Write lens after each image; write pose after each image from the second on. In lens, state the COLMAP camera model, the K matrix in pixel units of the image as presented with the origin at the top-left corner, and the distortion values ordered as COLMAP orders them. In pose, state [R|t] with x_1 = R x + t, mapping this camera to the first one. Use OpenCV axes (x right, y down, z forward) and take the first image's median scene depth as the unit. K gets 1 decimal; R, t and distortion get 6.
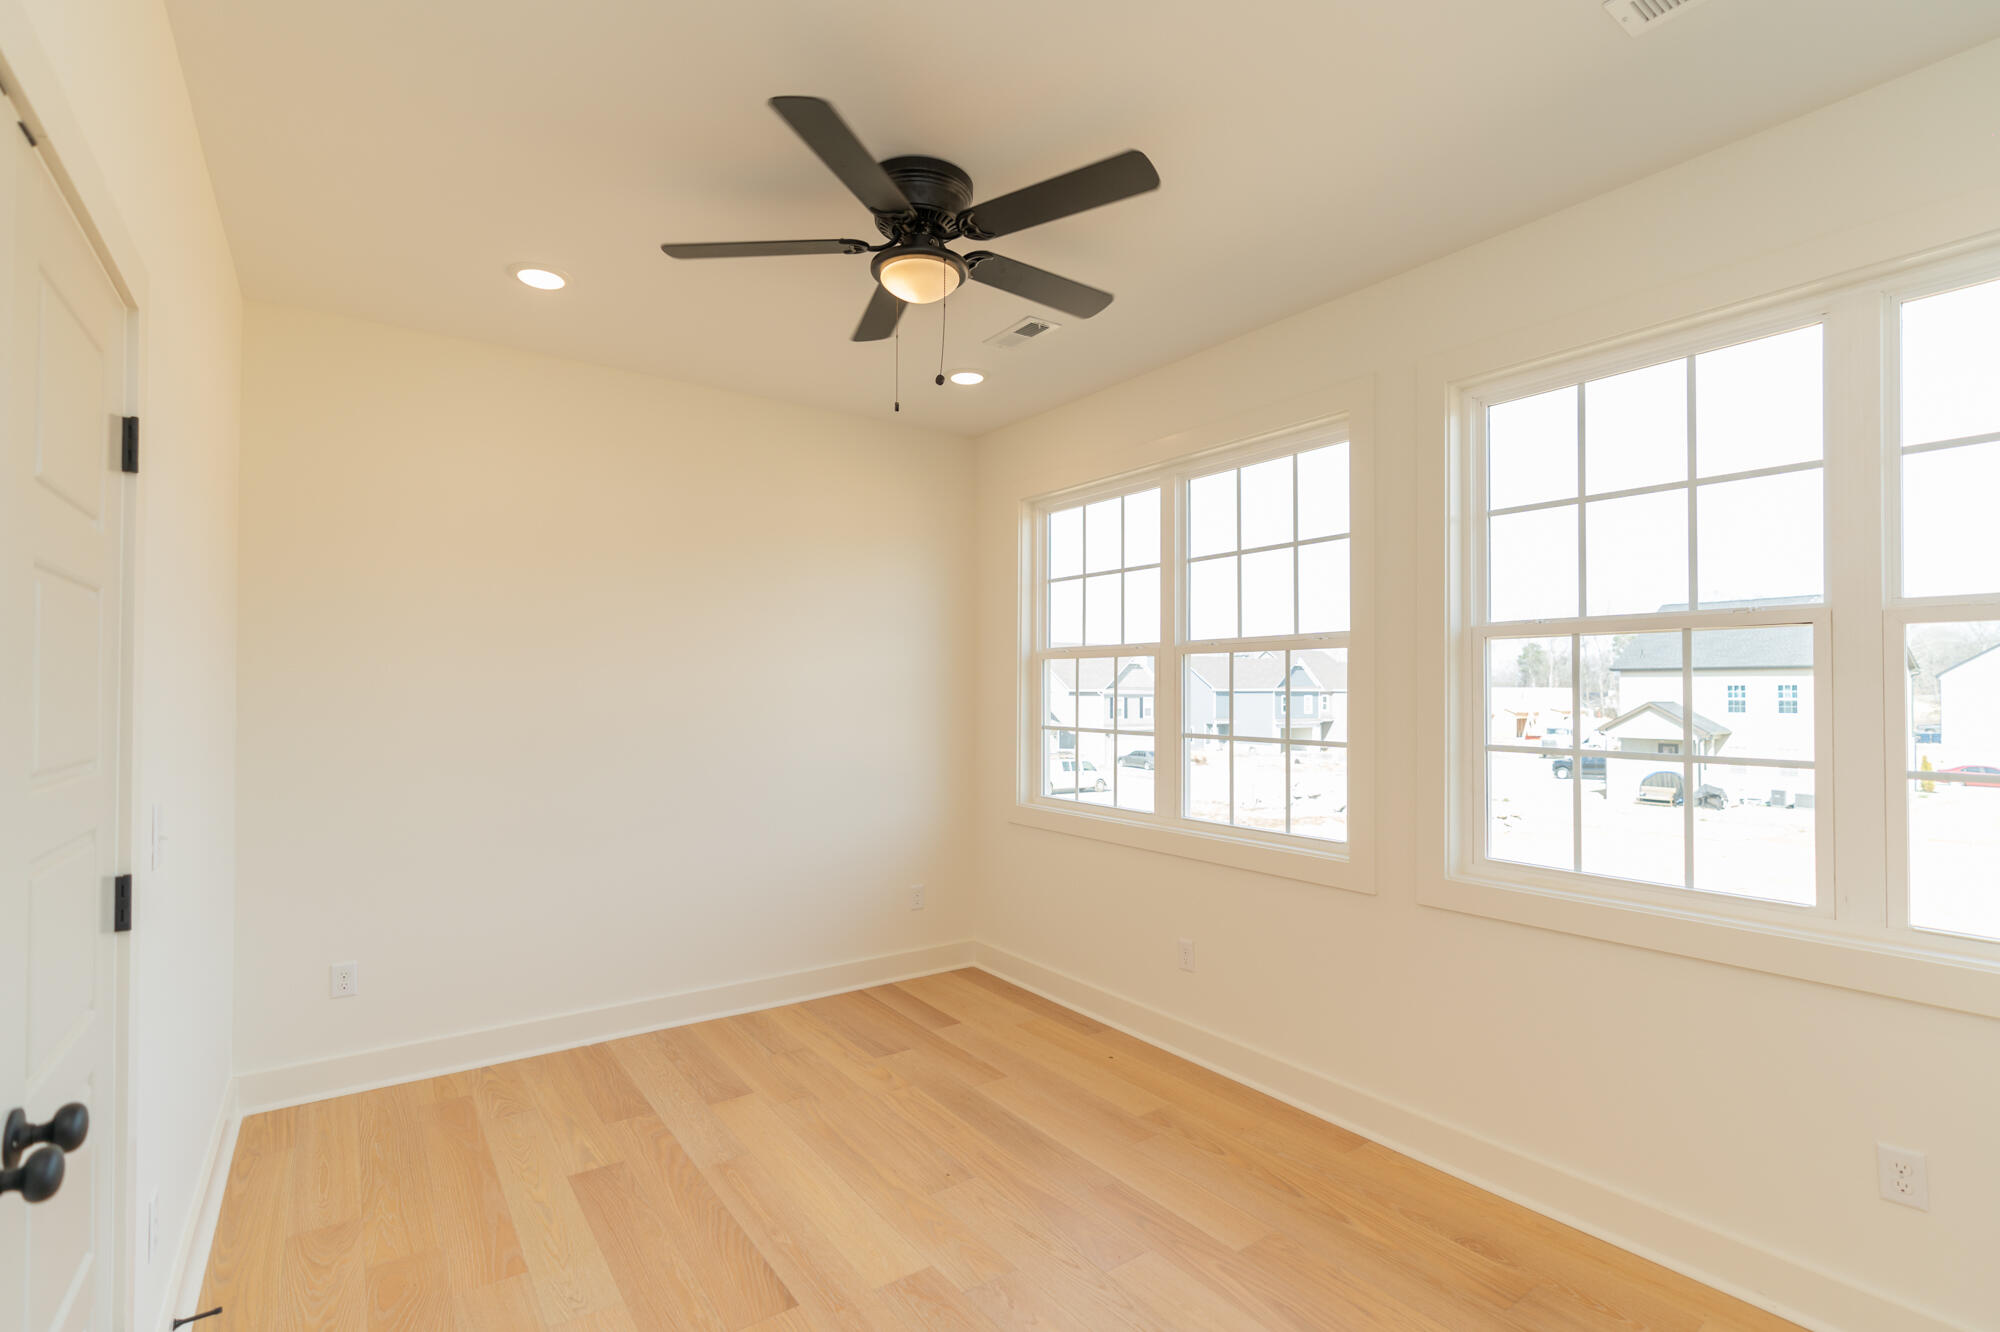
lens RADIAL K [[920.8, 0, 1000.9], [0, 920.8, 676.5], [0, 0, 1]] dist [-0.002369, 0.000021]
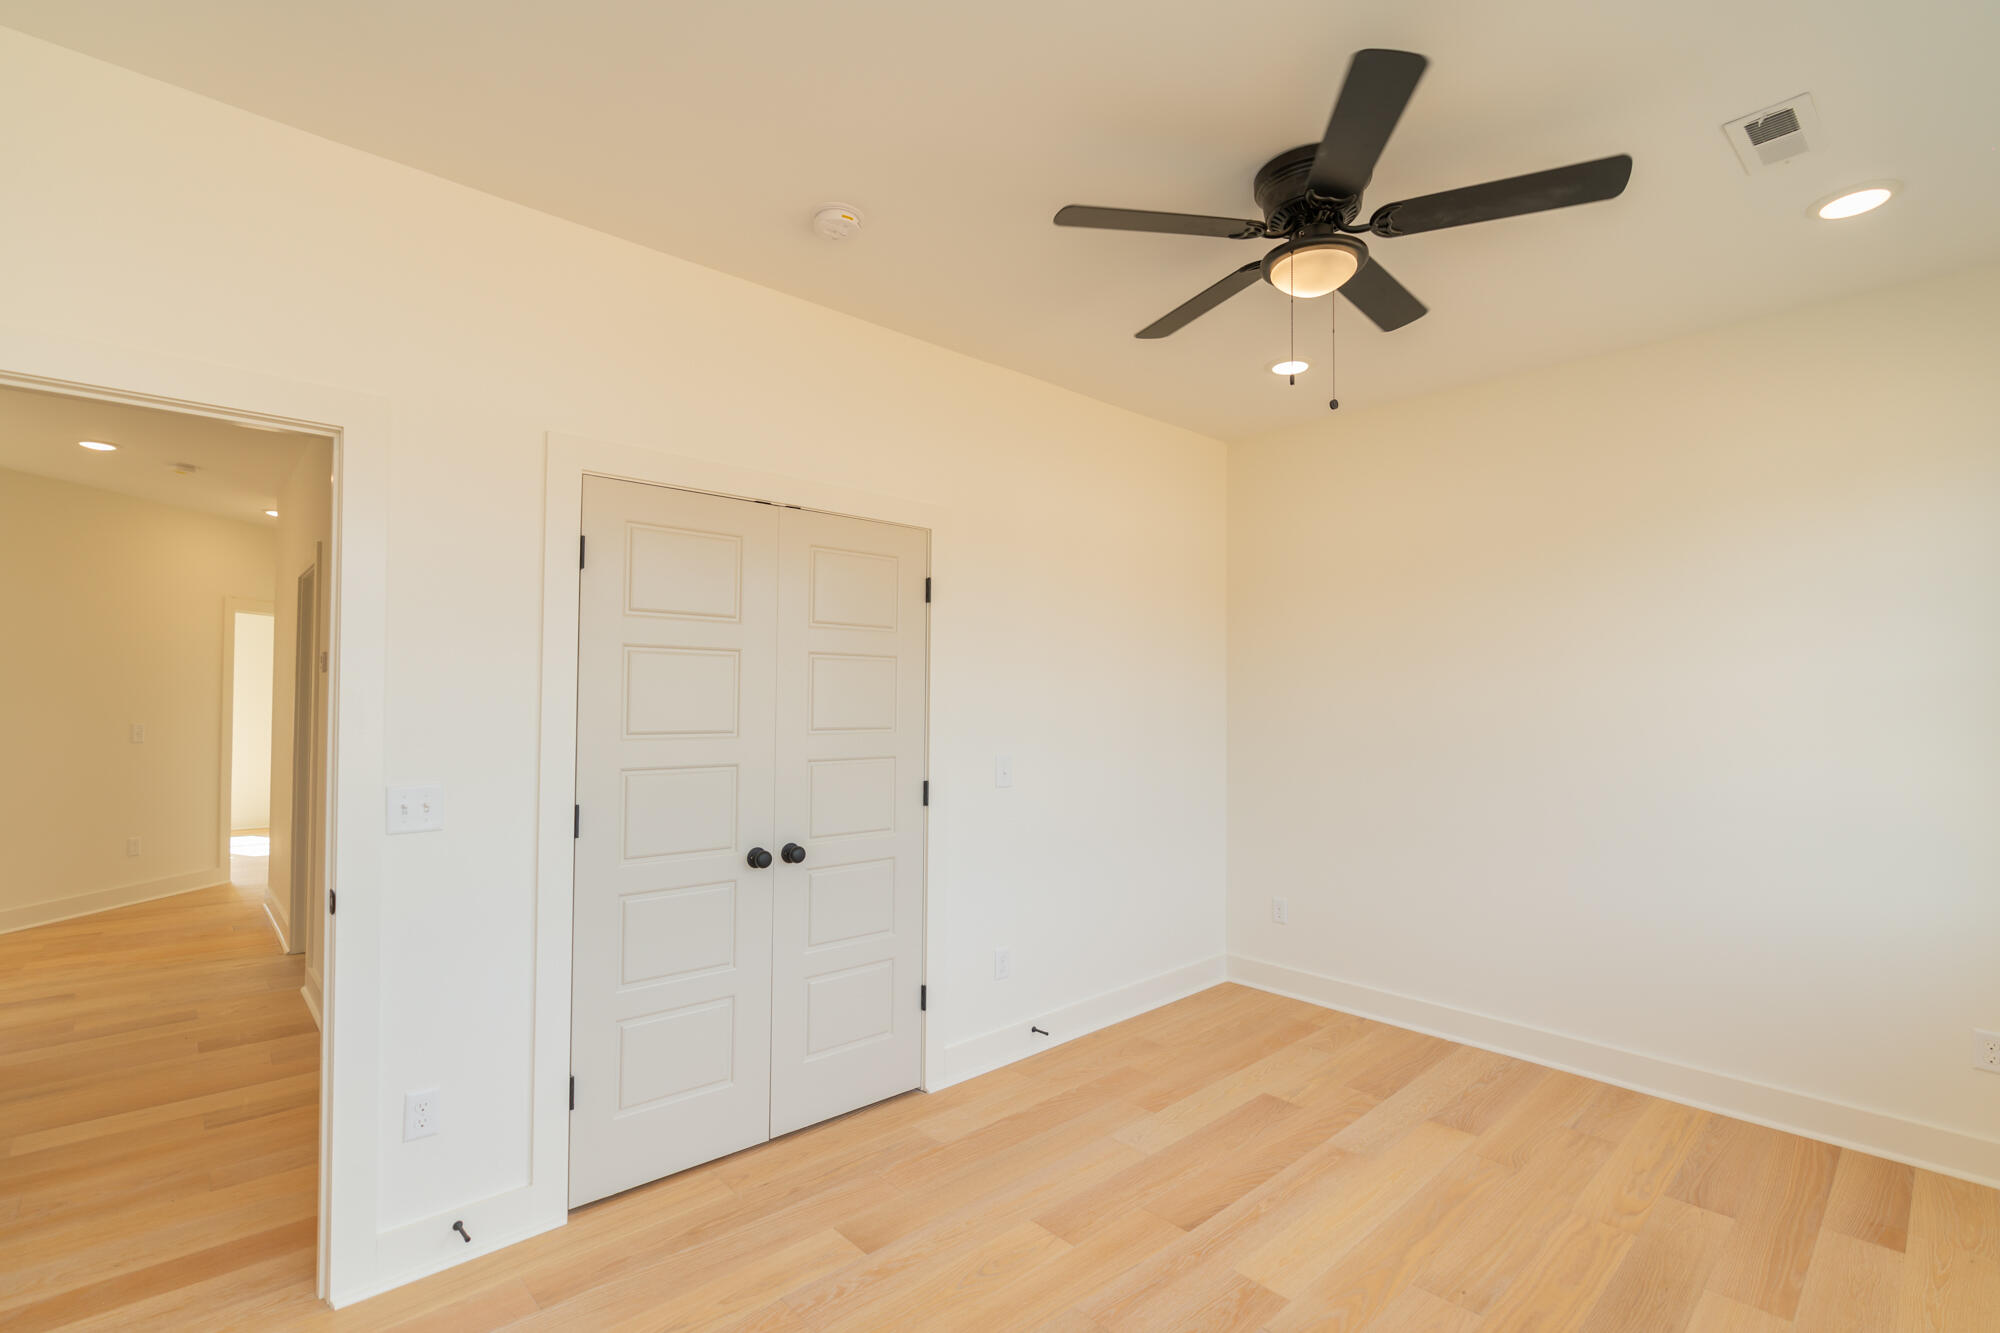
lens RADIAL K [[920.8, 0, 1000.9], [0, 920.8, 677.0], [0, 0, 1]] dist [-0.002369, 0.000021]
pose [[0.127858, -0.018478, -0.991620, 0.600898], [0.007350, 0.999817, -0.017684, 0.002028], [0.991765, -0.005027, 0.127970, 0.408122]]
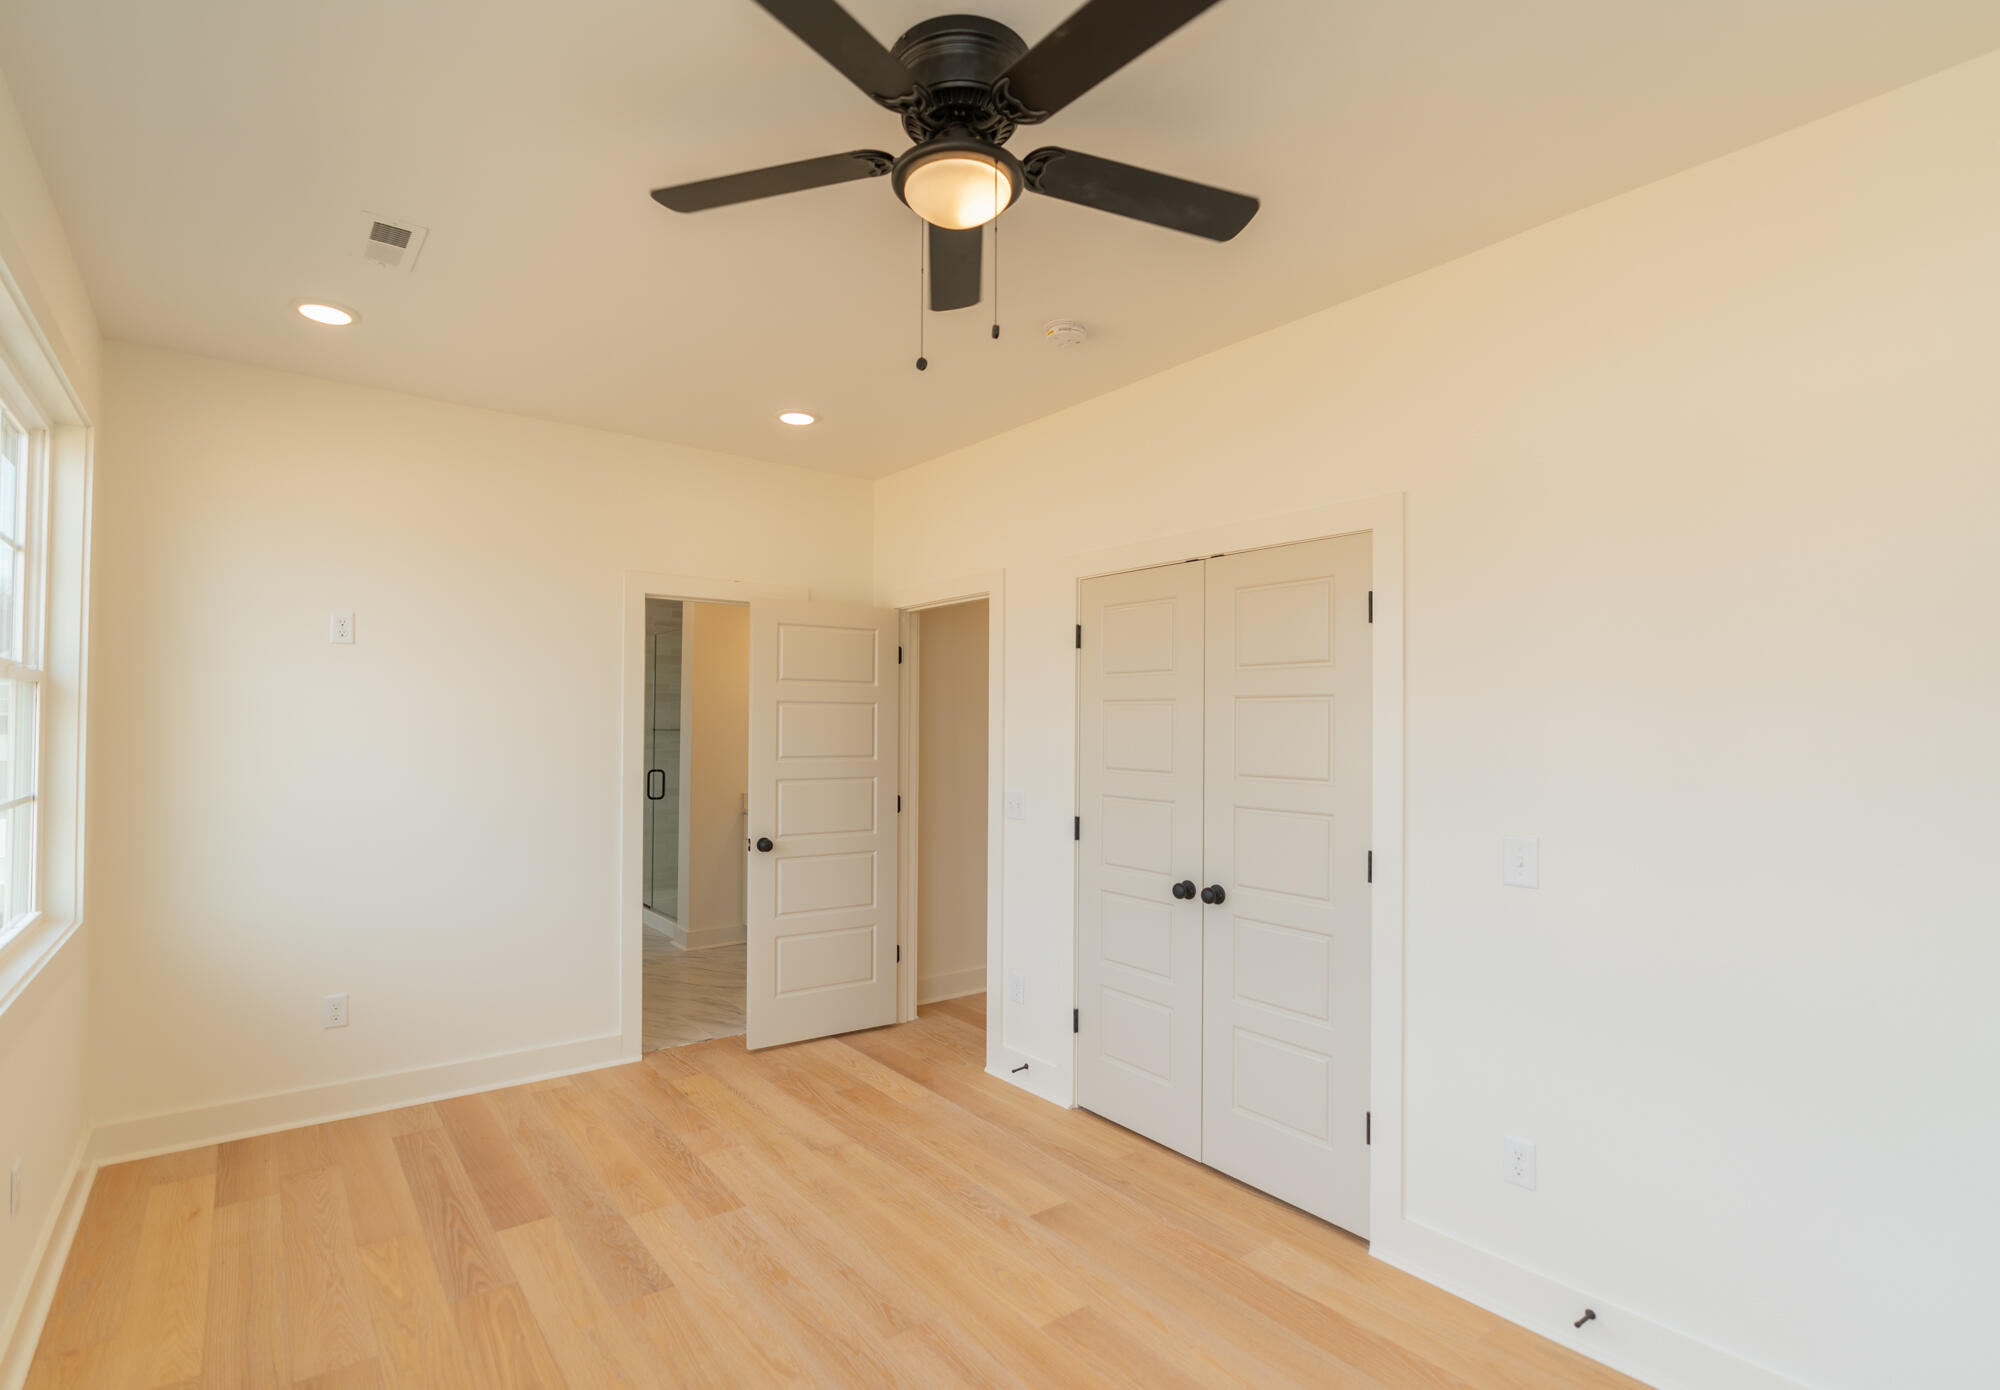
lens RADIAL K [[966.1, 0, 950.8], [0, 966.1, 712.7], [0, 0, 1]] dist [0.000394, 0.000515]
pose [[-0.999920, -0.008353, -0.009530, -0.059251], [-0.008049, 0.999469, -0.031561, 0.007856], [0.009789, -0.031481, -0.999456, 1.304360]]
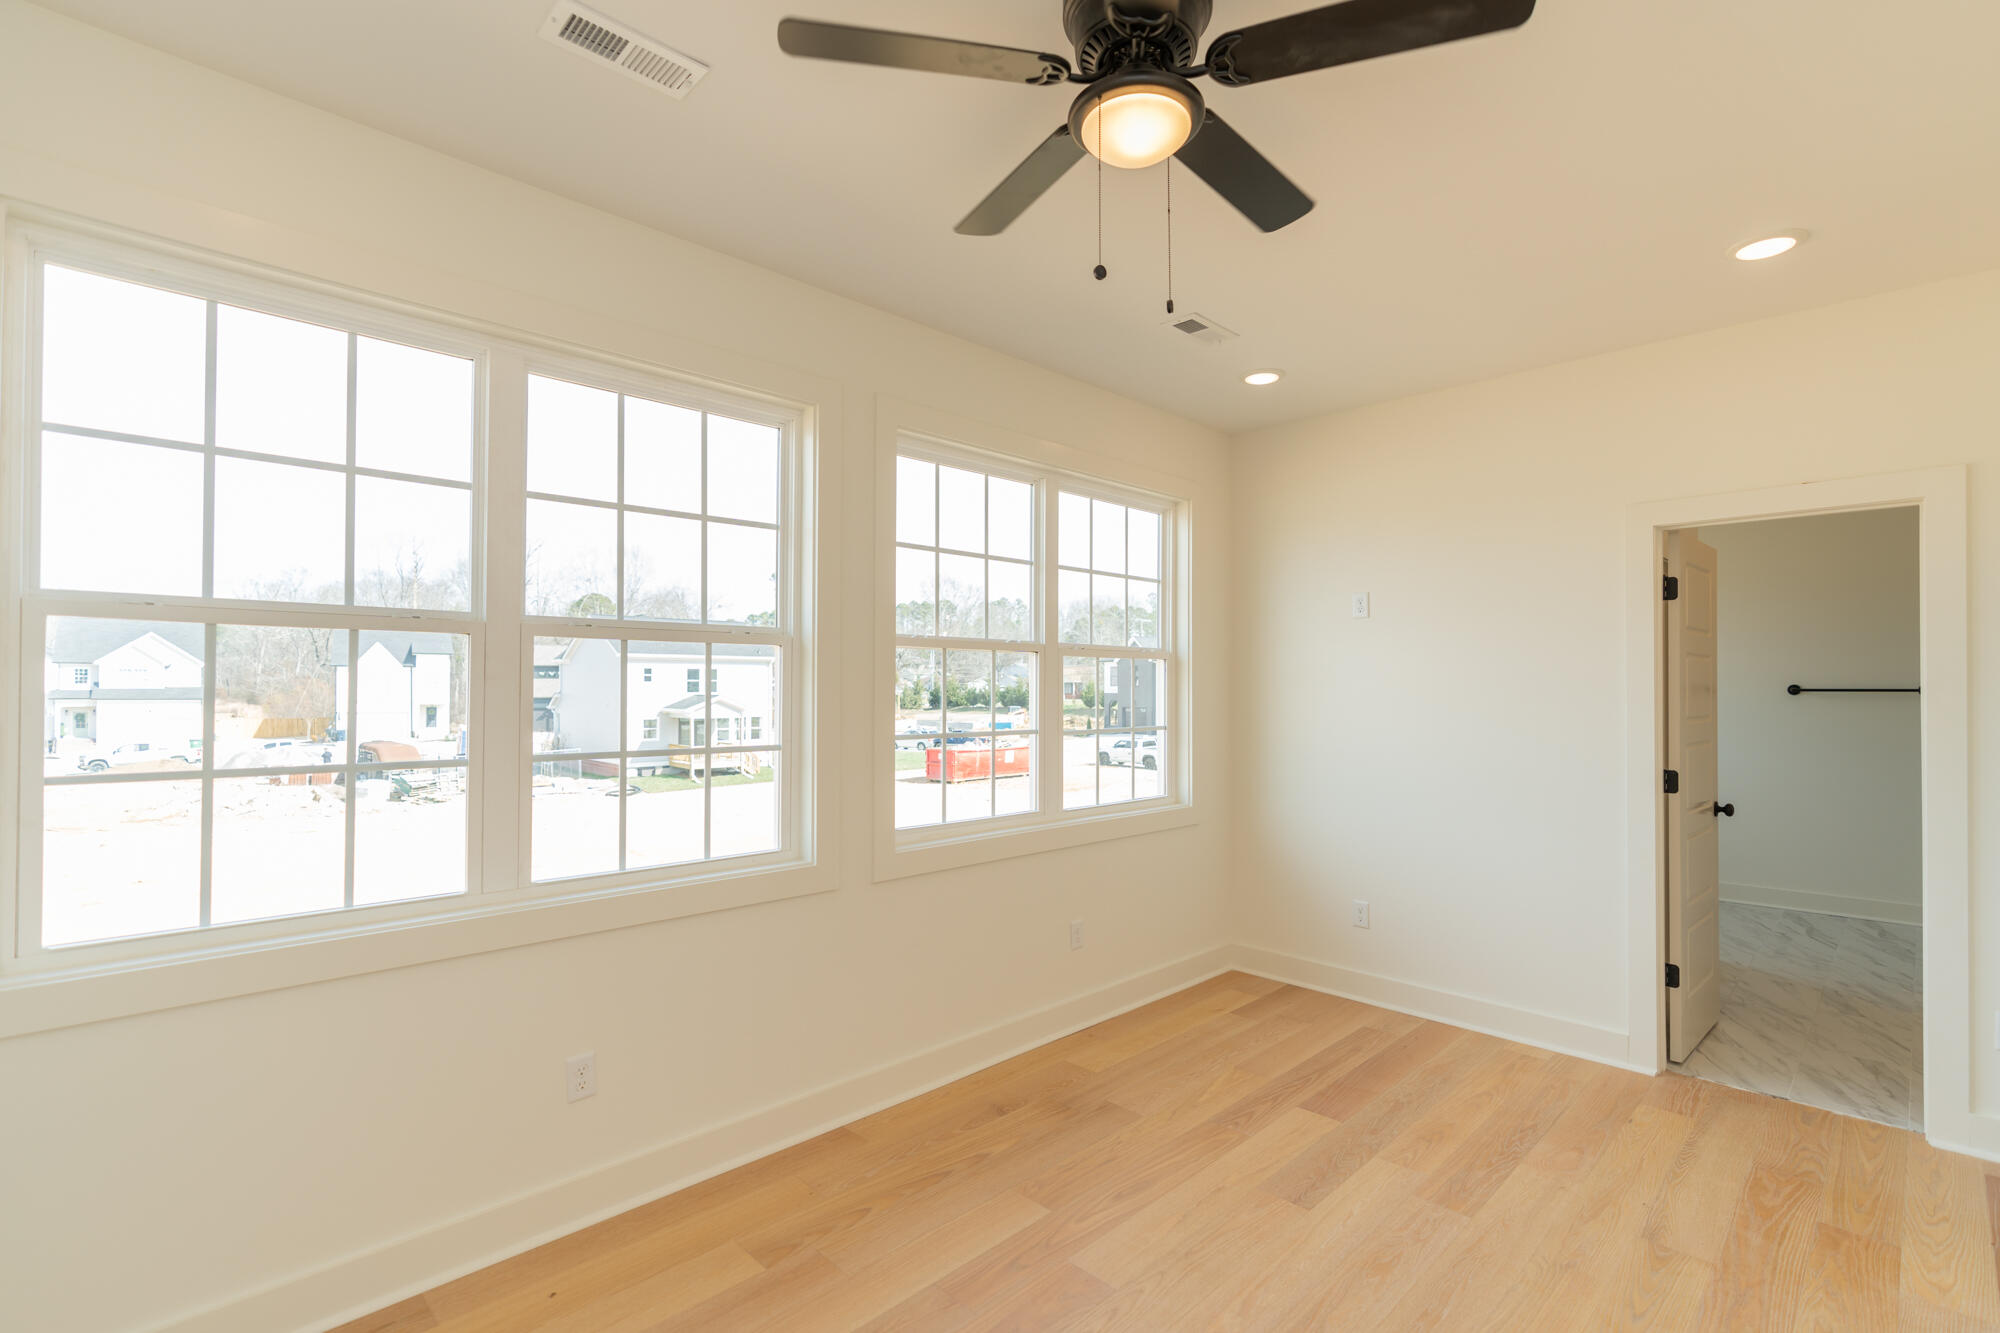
lens RADIAL K [[920.8, 0, 1000.9], [0, 920.8, 677.0], [0, 0, 1]] dist [-0.002369, 0.000021]
pose [[-0.153122, 0.008297, 0.988172, -0.586820], [-0.018446, 0.999767, -0.011252, 0.006825], [-0.988035, -0.019951, -0.152933, 0.895271]]
